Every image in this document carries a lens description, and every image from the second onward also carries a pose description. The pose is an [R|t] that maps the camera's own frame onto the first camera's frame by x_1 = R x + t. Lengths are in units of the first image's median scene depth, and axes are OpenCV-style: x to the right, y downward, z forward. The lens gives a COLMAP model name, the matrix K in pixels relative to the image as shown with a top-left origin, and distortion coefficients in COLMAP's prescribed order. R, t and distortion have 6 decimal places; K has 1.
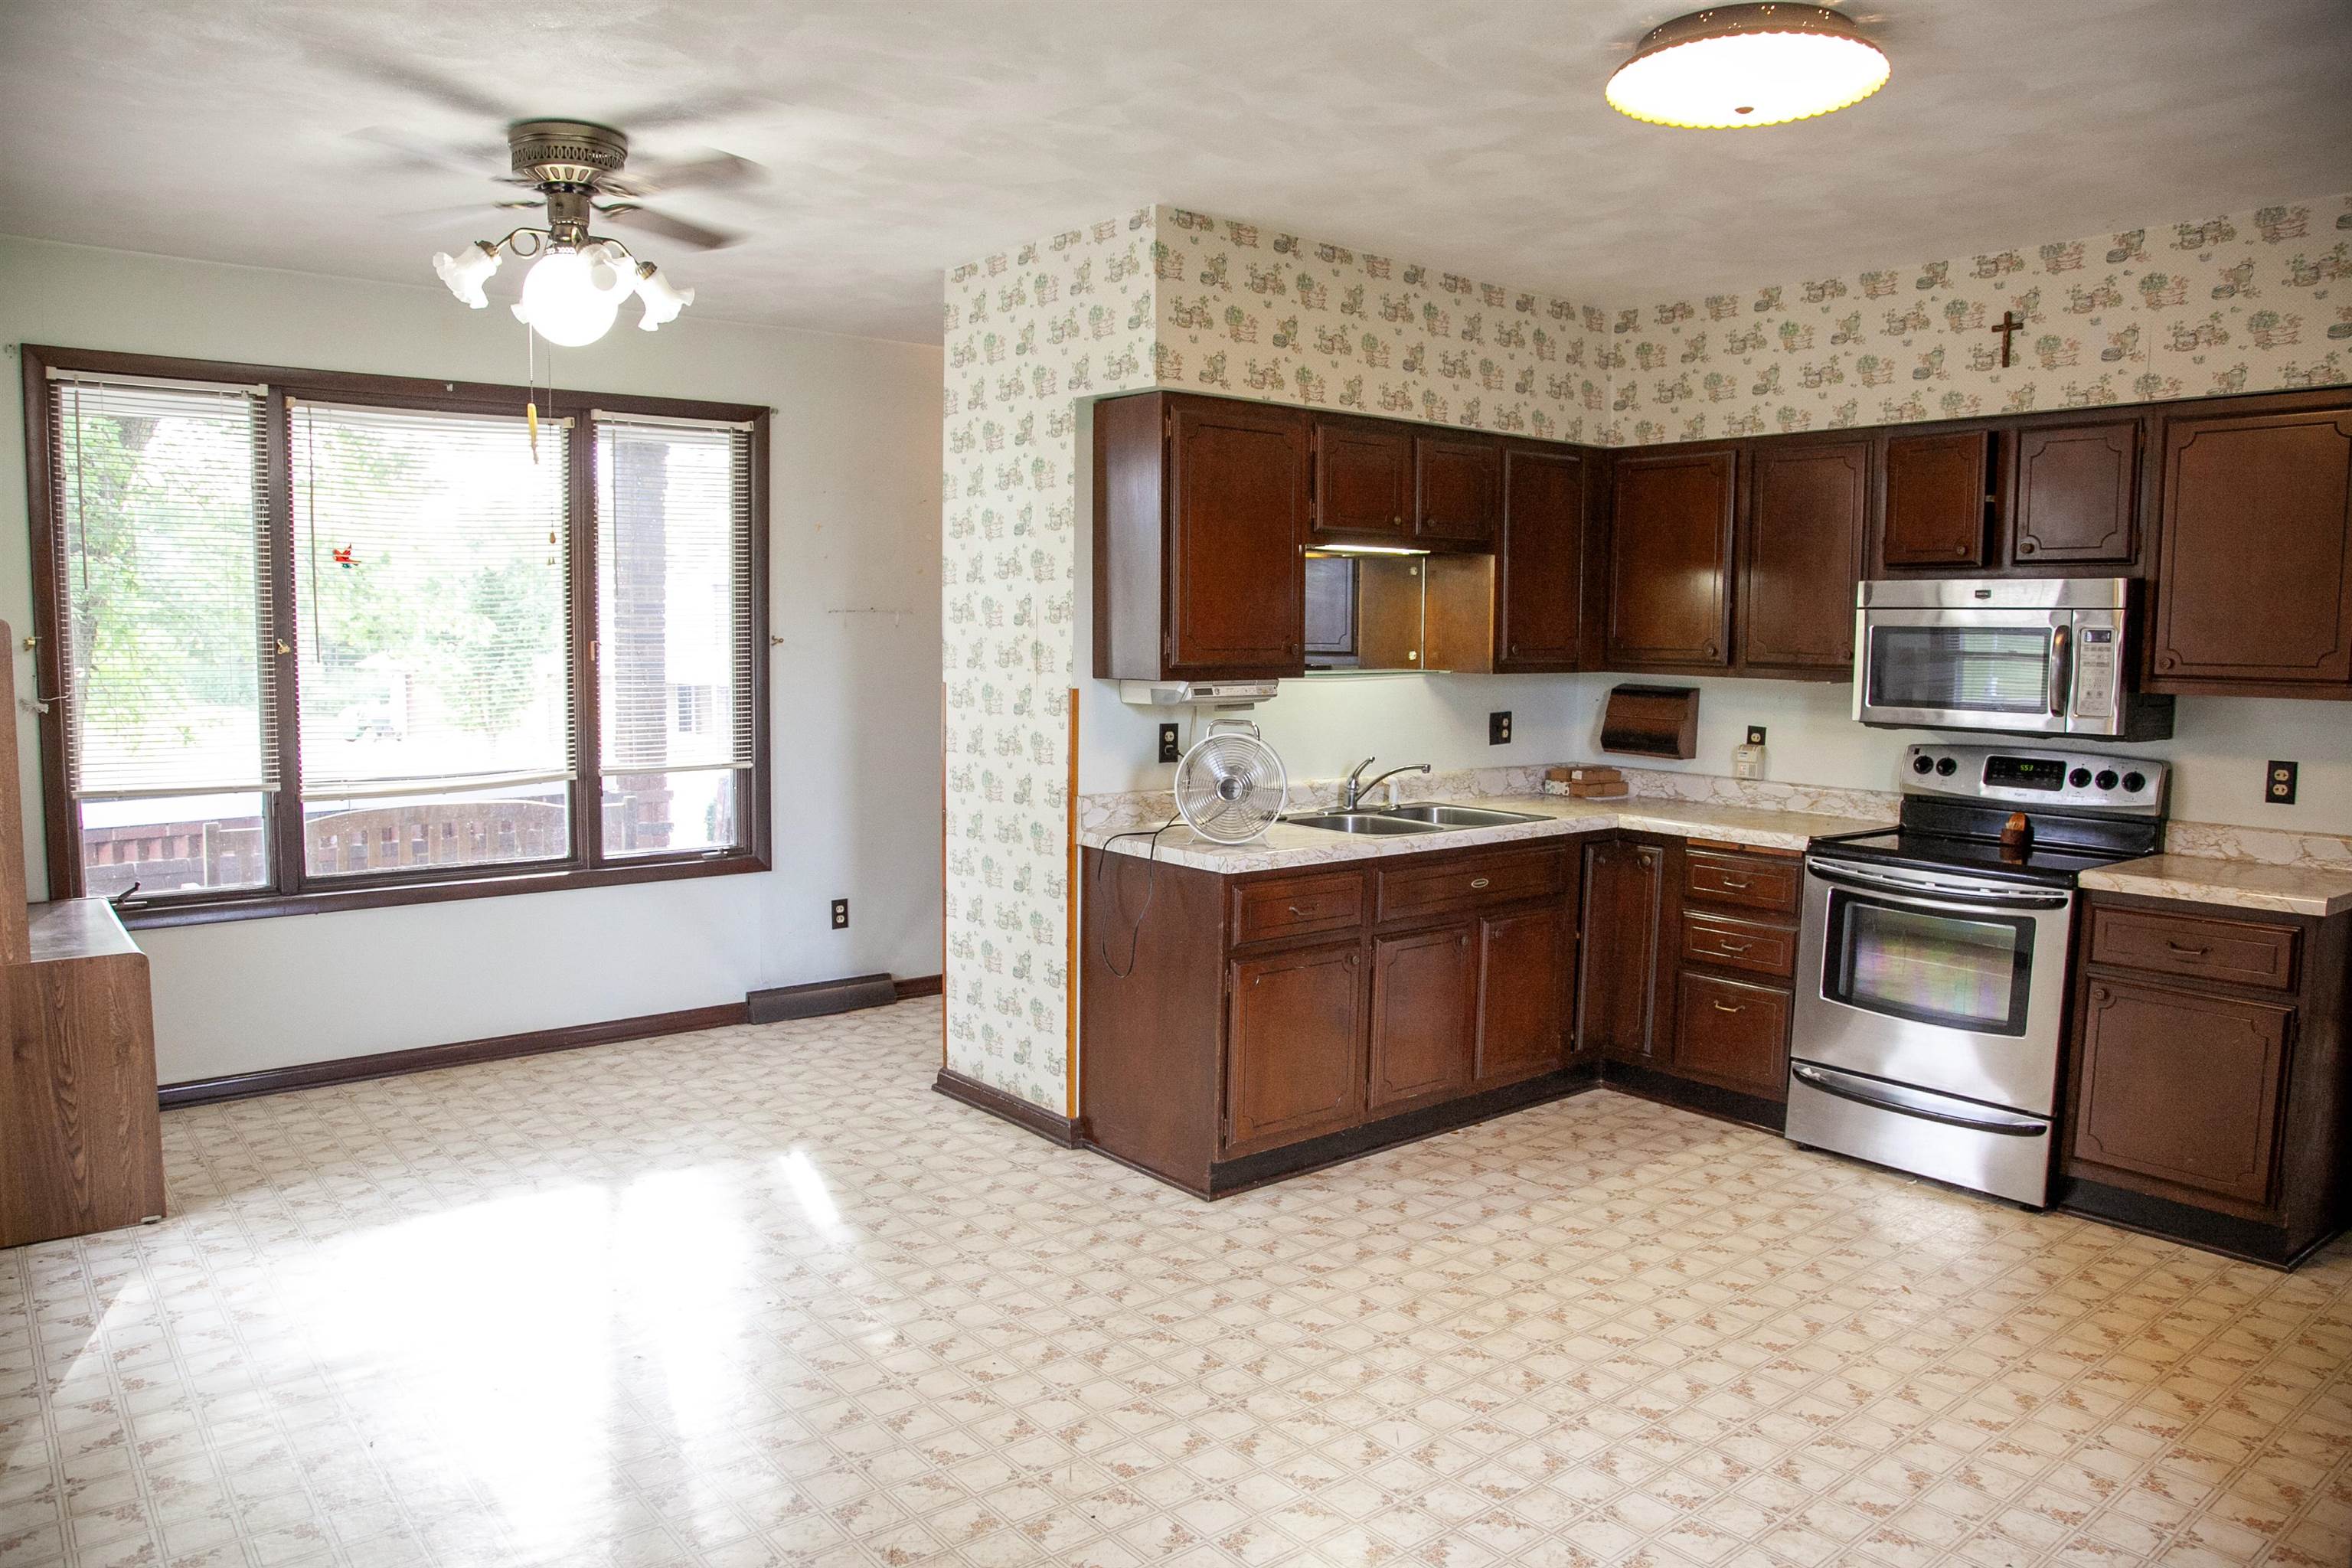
lens RADIAL K [[1612.8, 0, 1172.6], [0, 1612.8, 789.1], [0, 0, 1]] dist [-0.124559, 0.074105]
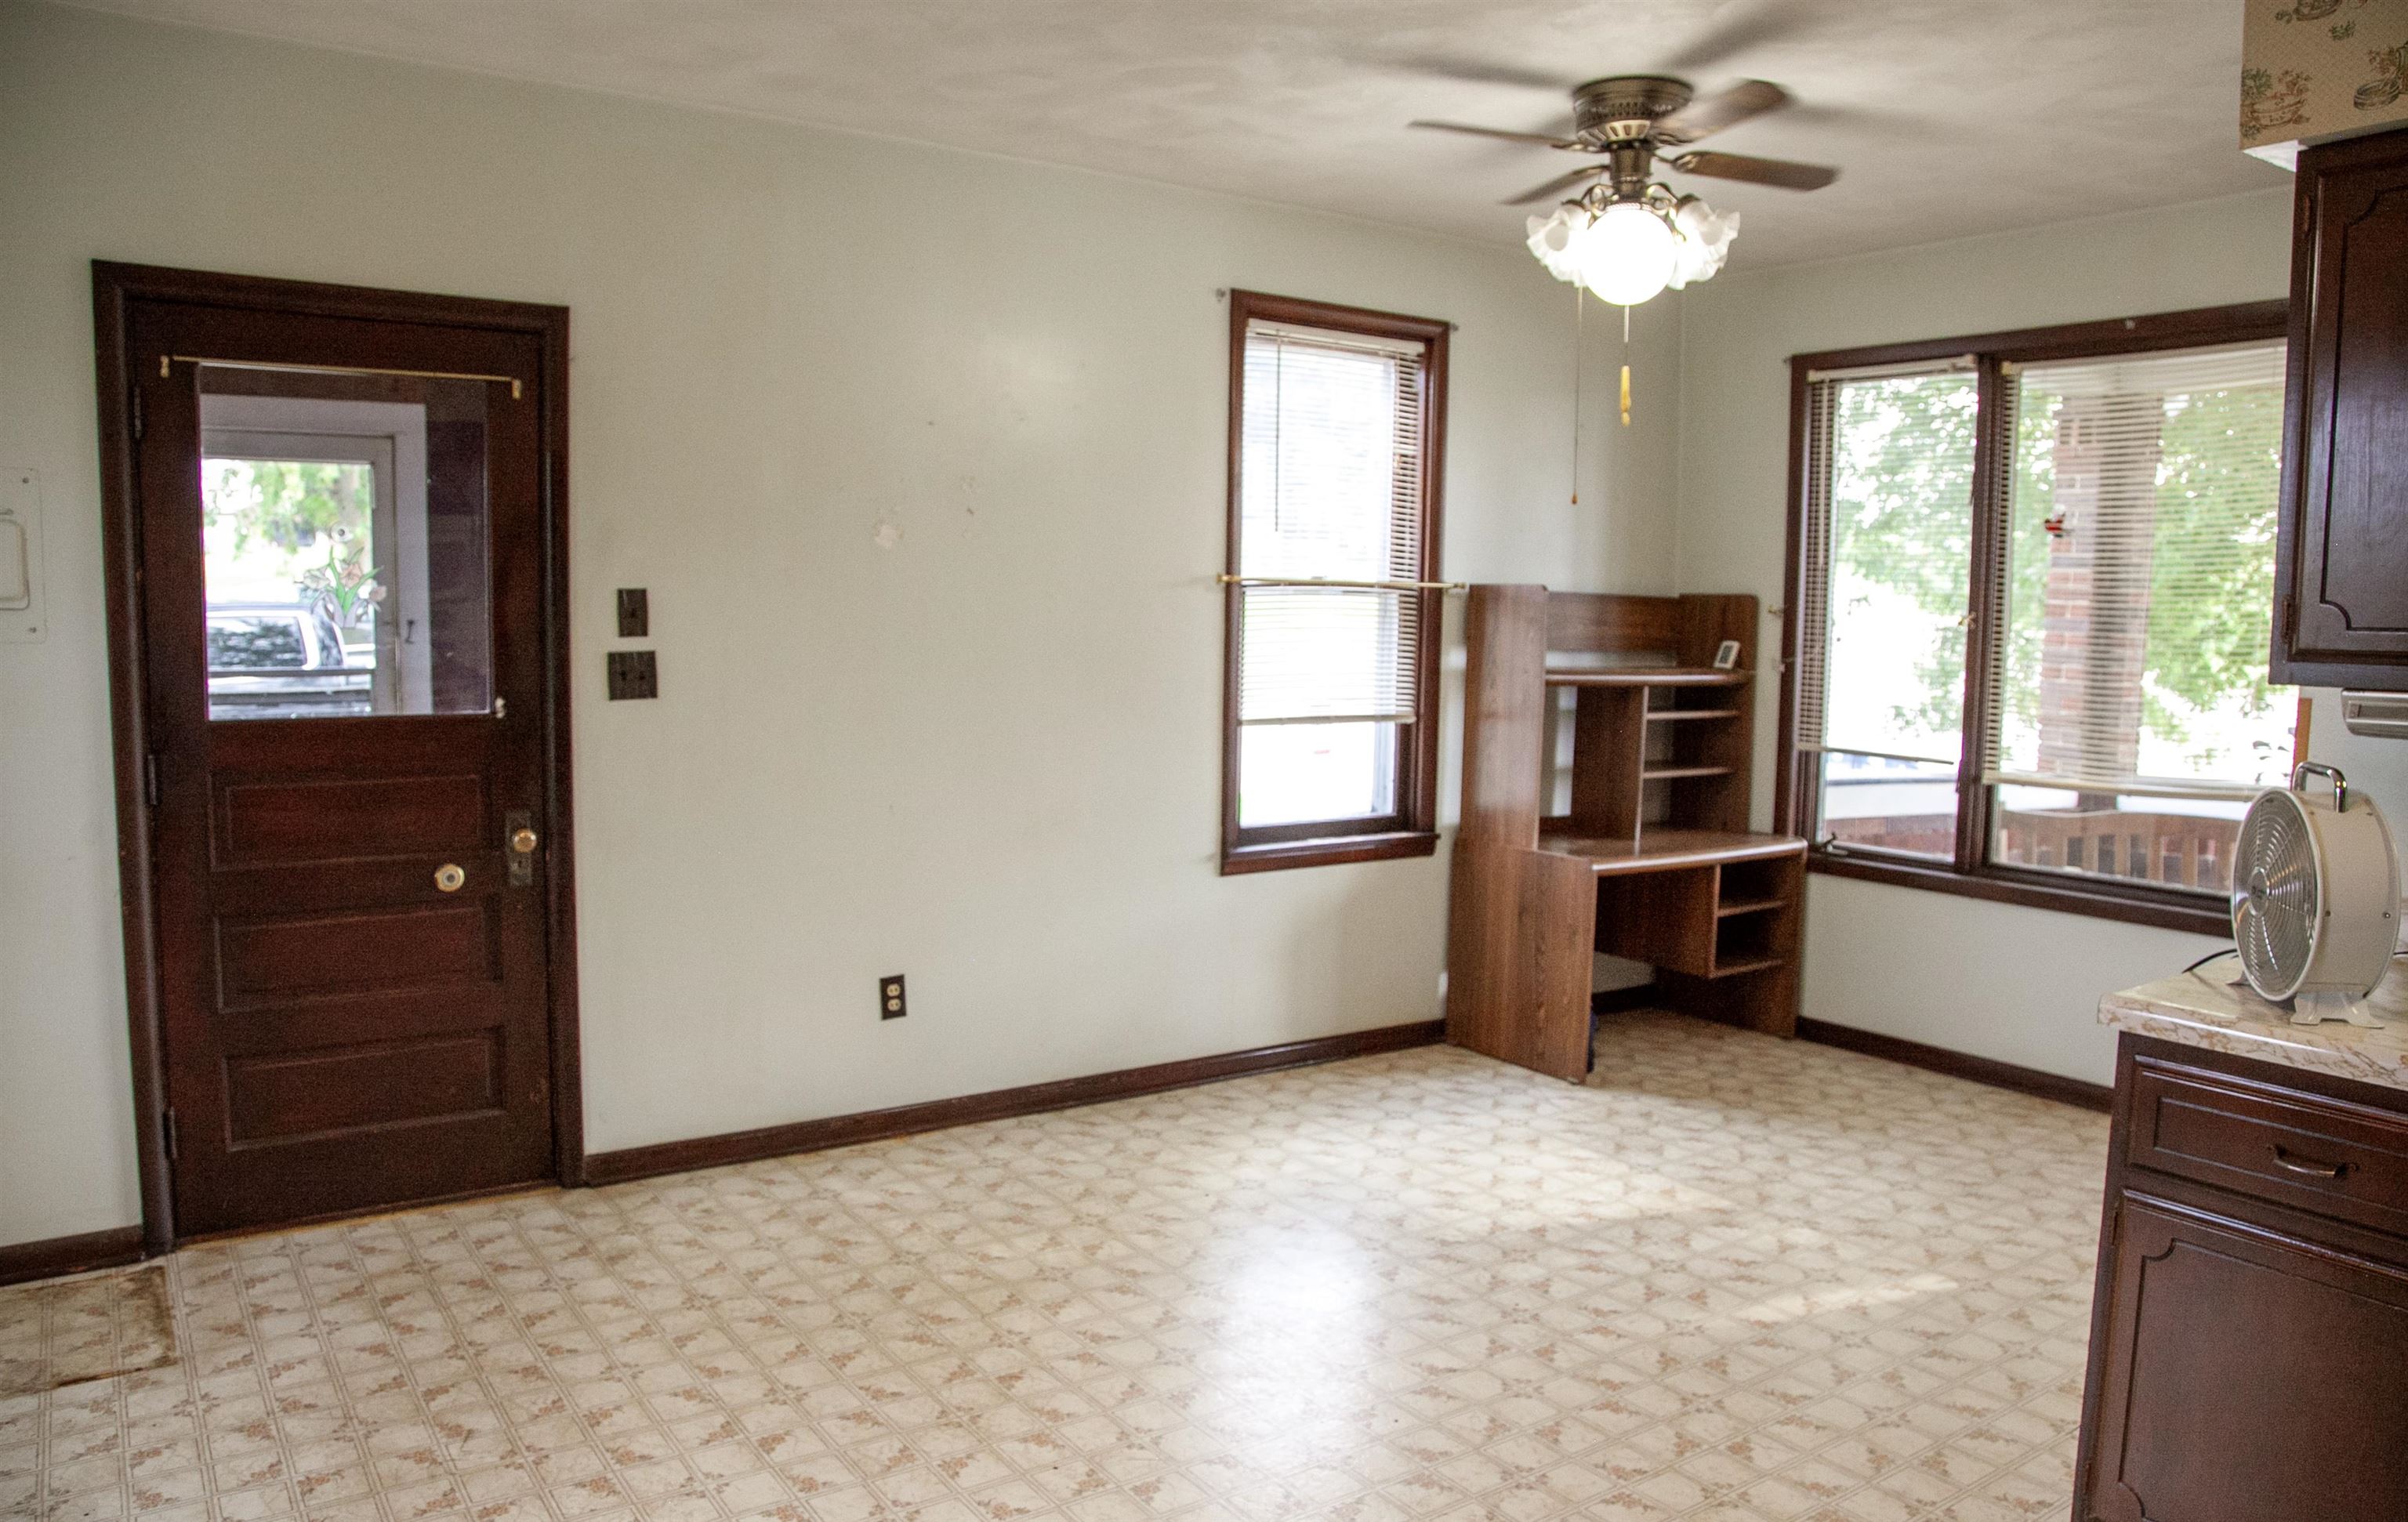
lens RADIAL K [[1700.0, 0, 1204.0], [0, 1700.0, 761.0], [0, 0, 1]] dist [-0.085503, 0.002586]
pose [[-0.070958, 0.083843, -0.993949, 0.549185], [-0.115398, 0.989080, 0.091671, -0.047948], [0.990782, 0.121205, -0.060508, 0.641650]]
